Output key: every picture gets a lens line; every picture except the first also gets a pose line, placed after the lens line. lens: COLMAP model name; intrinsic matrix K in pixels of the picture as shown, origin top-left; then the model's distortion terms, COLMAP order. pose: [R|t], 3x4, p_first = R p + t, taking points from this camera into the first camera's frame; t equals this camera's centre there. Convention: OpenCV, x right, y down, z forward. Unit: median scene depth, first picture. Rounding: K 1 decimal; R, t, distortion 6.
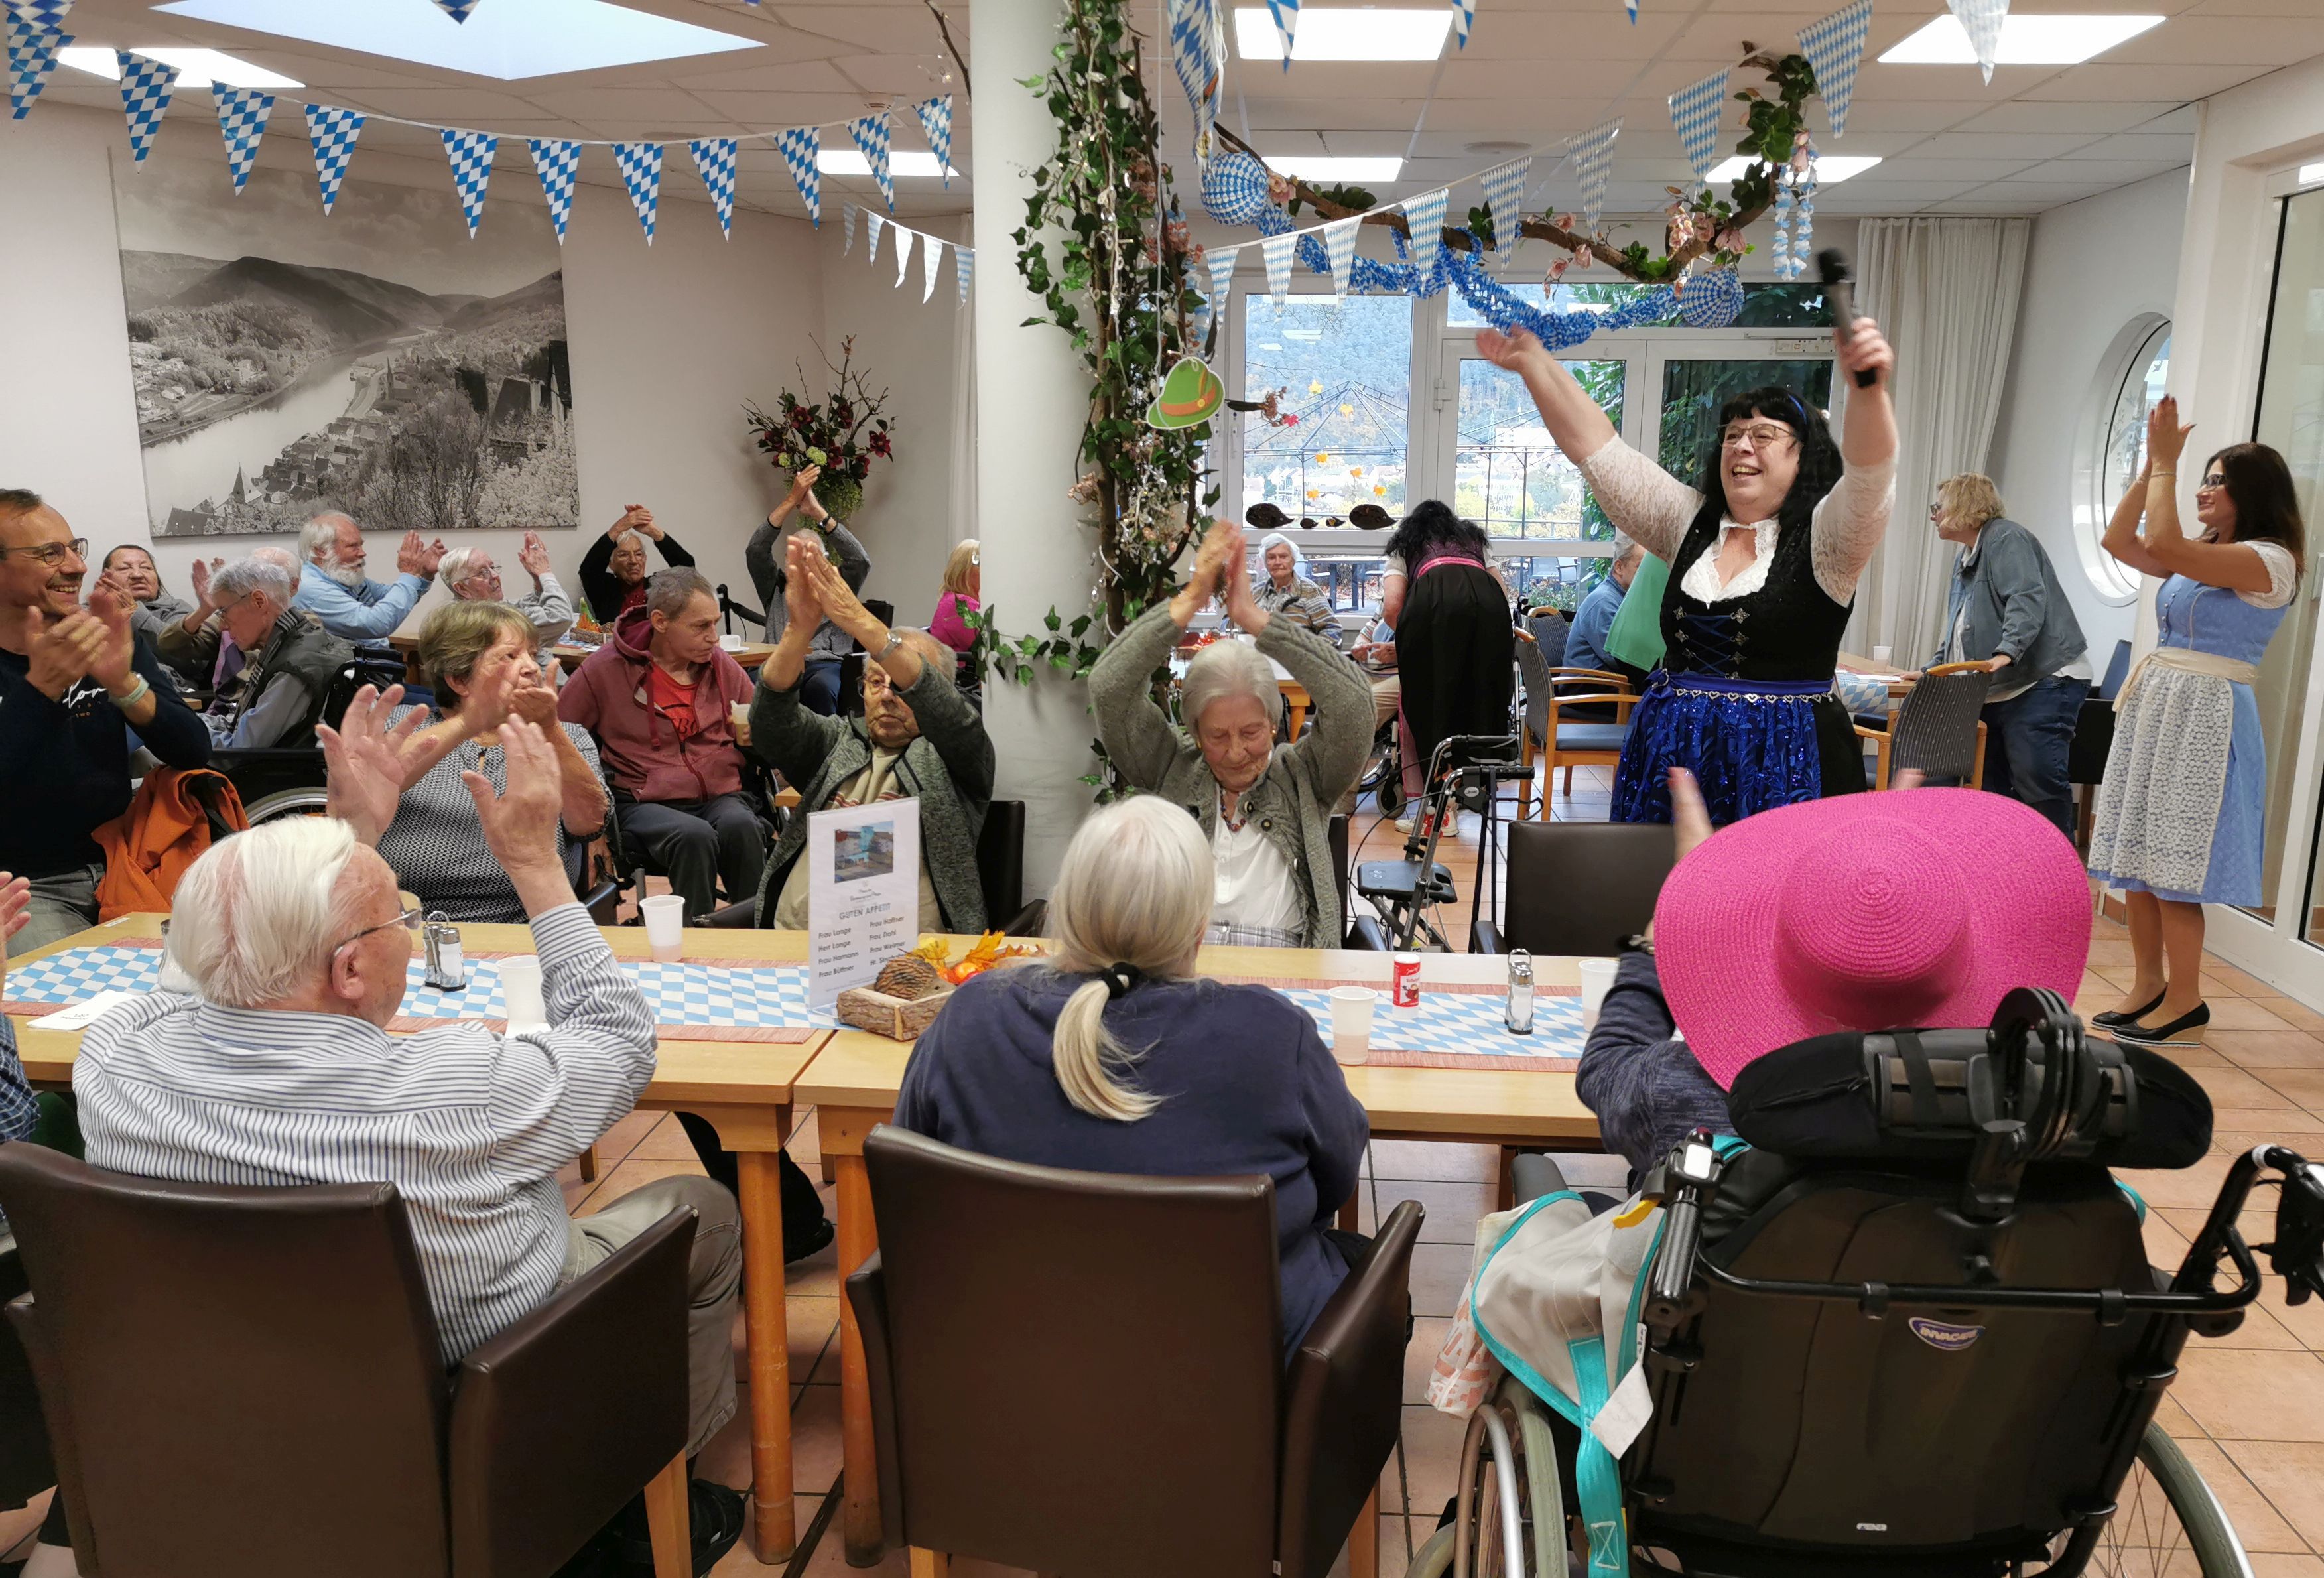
lens RADIAL K [[1826.9, 0, 1289.9], [0, 1826.9, 896.6], [0, 0, 1]] dist [0.058194, -0.095954]
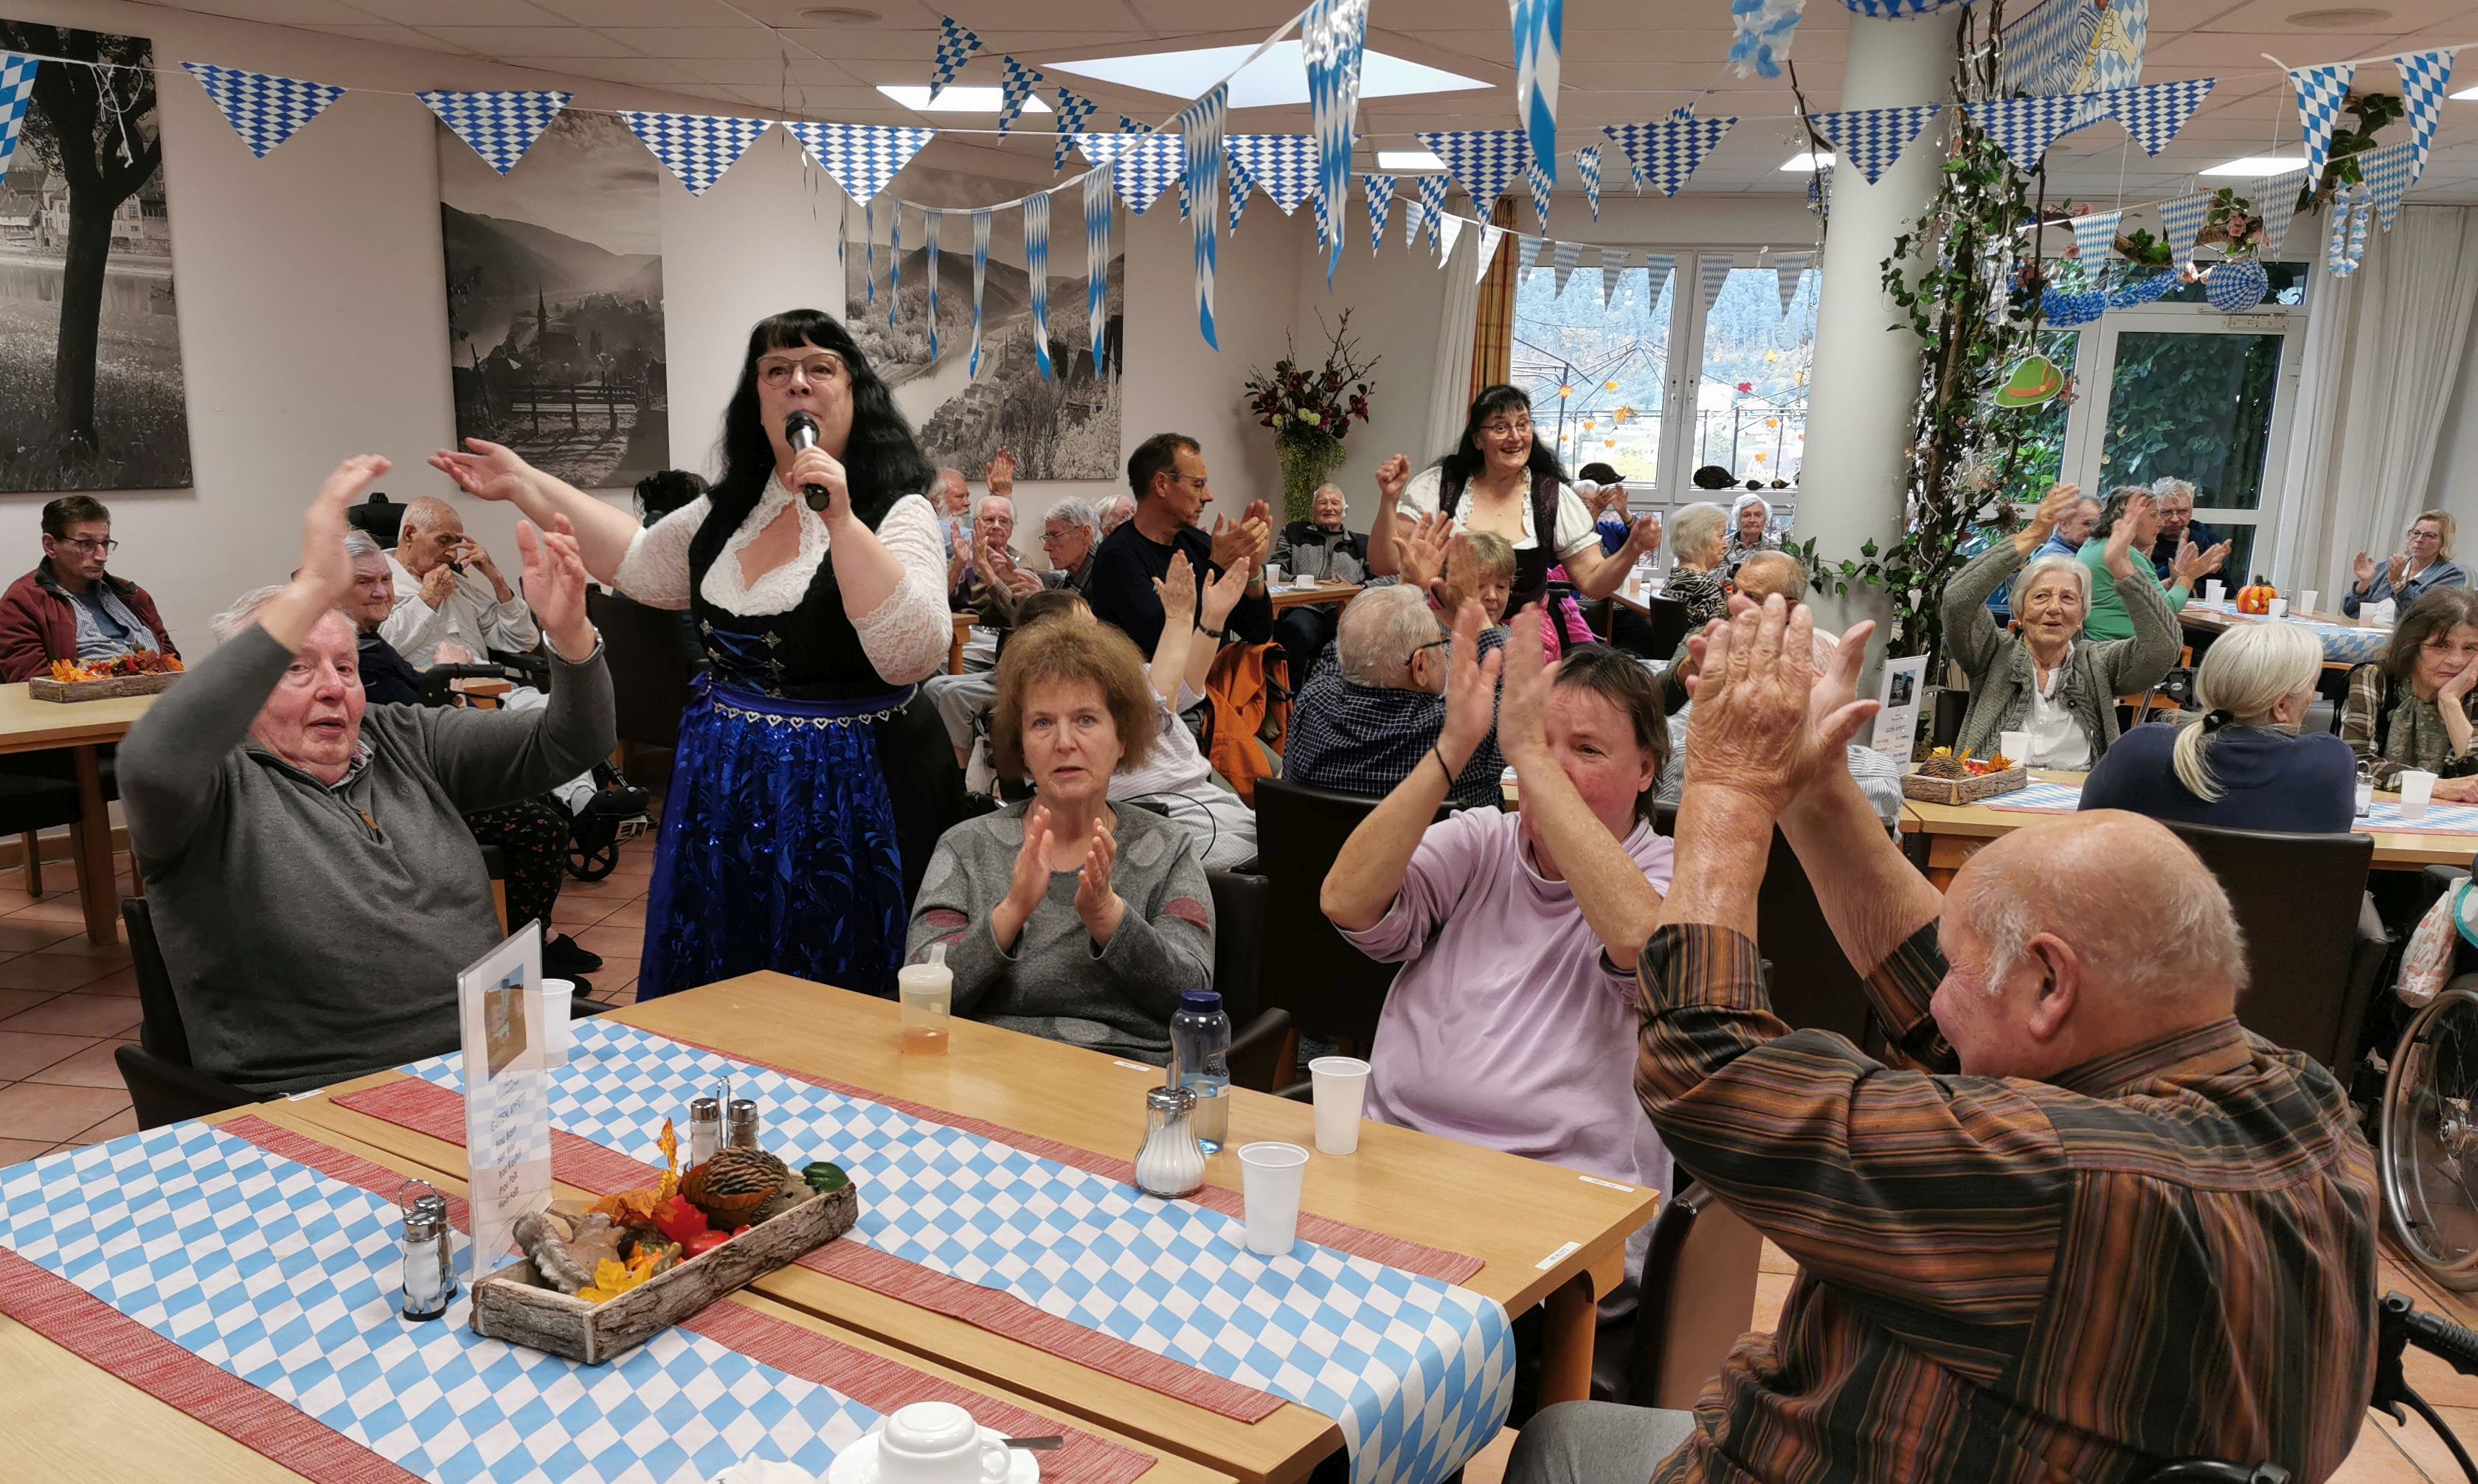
lens RADIAL K [[2043.2, 0, 1222.4], [0, 2043.2, 882.9], [0, 0, 1]] dist [0.015723, 0.012418]
pose [[0.993752, 0.032172, -0.106878, -0.223411], [-0.033219, 0.999416, -0.008032, 0.061963], [0.106557, 0.011533, 0.994240, -0.272508]]
